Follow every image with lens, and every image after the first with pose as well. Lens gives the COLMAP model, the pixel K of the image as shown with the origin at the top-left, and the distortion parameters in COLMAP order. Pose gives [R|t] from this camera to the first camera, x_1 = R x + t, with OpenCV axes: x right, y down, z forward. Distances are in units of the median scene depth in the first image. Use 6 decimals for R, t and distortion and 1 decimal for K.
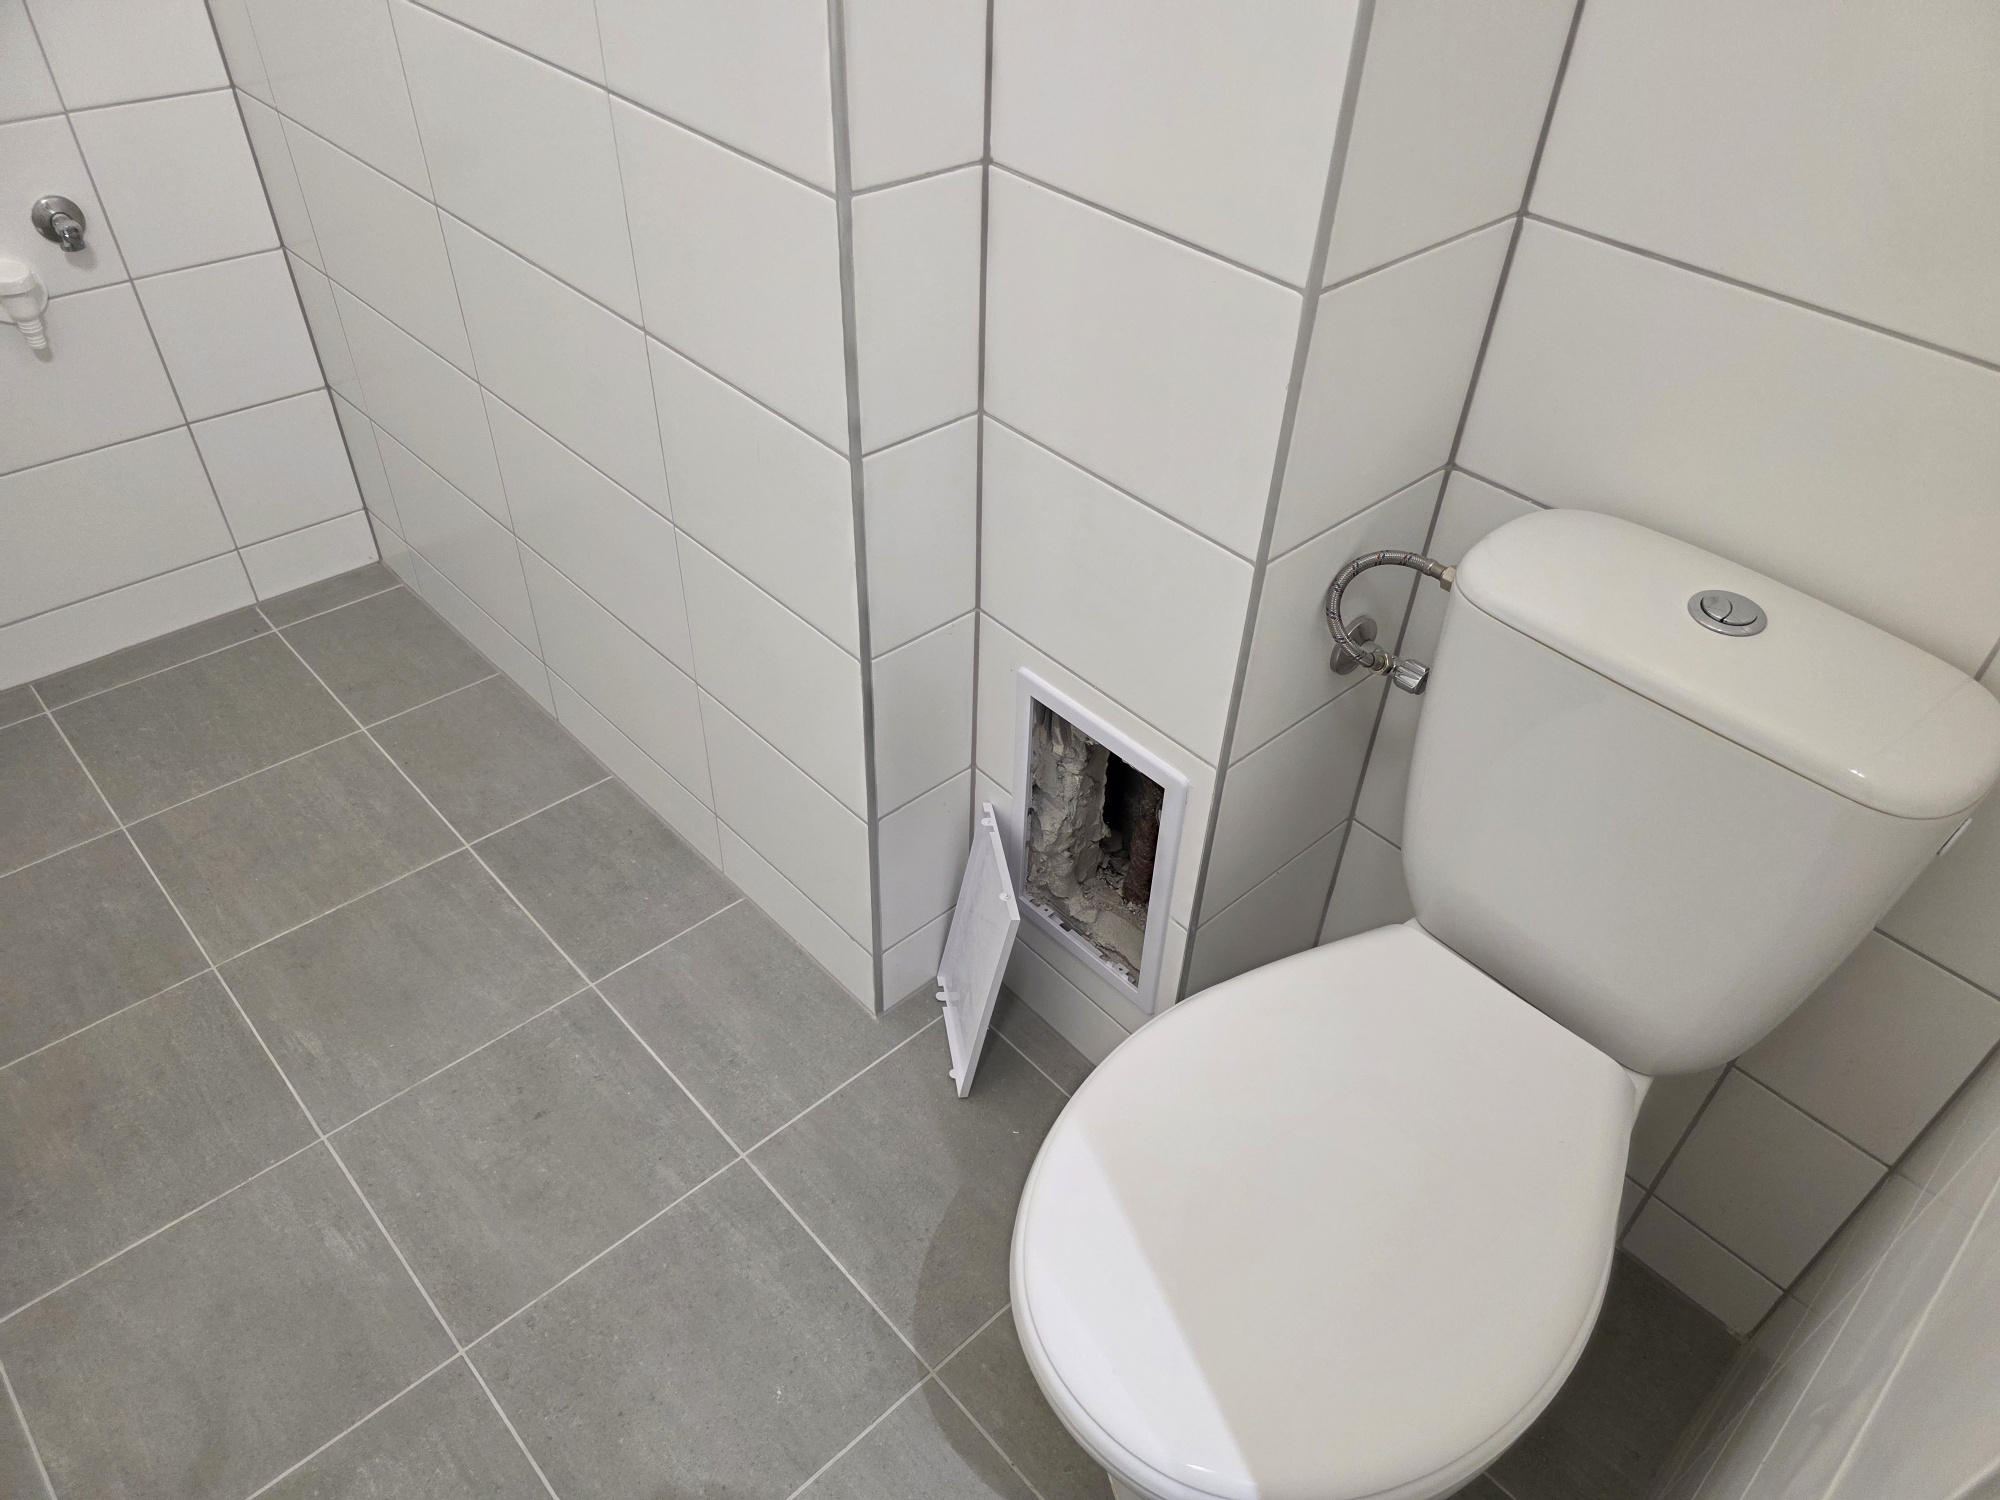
lens RADIAL K [[1343.6, 0, 1029.3], [0, 1343.6, 772.5], [0, 0, 1]] dist [0.047624, -0.038239]
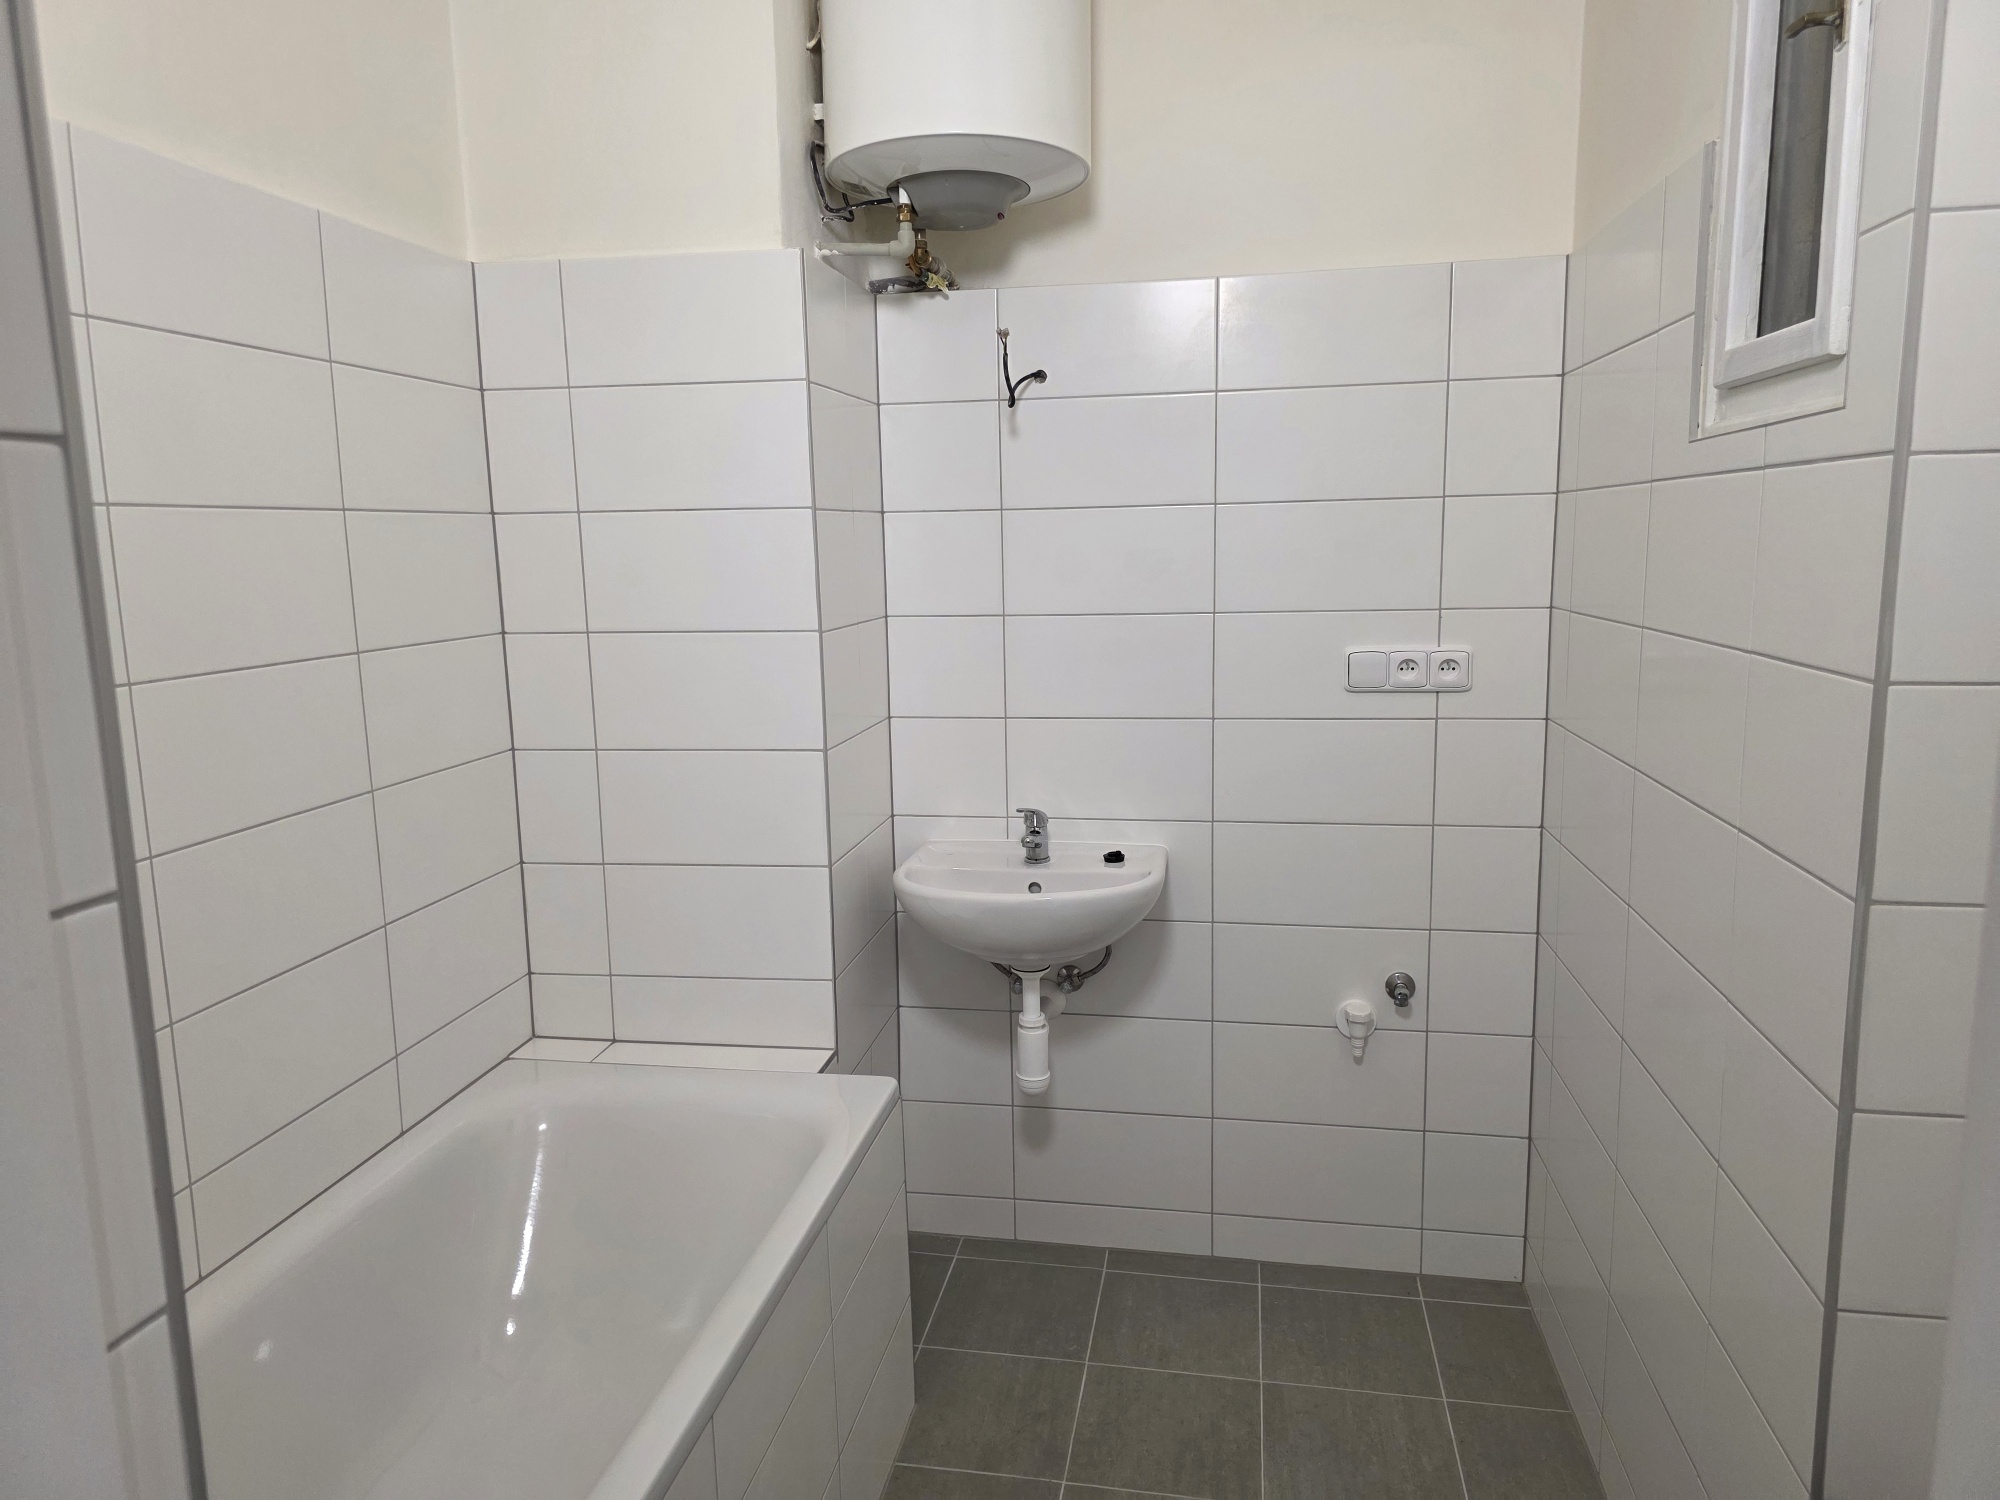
lens RADIAL K [[1343.6, 0, 996.8], [0, 1343.6, 739.4], [0, 0, 1]] dist [0.047624, -0.038239]
pose [[0.586804, 0.063726, -0.807218, 0.238553], [-0.497274, 0.815123, -0.297141, 0.051391], [0.639046, 0.575772, 0.510007, -0.238360]]
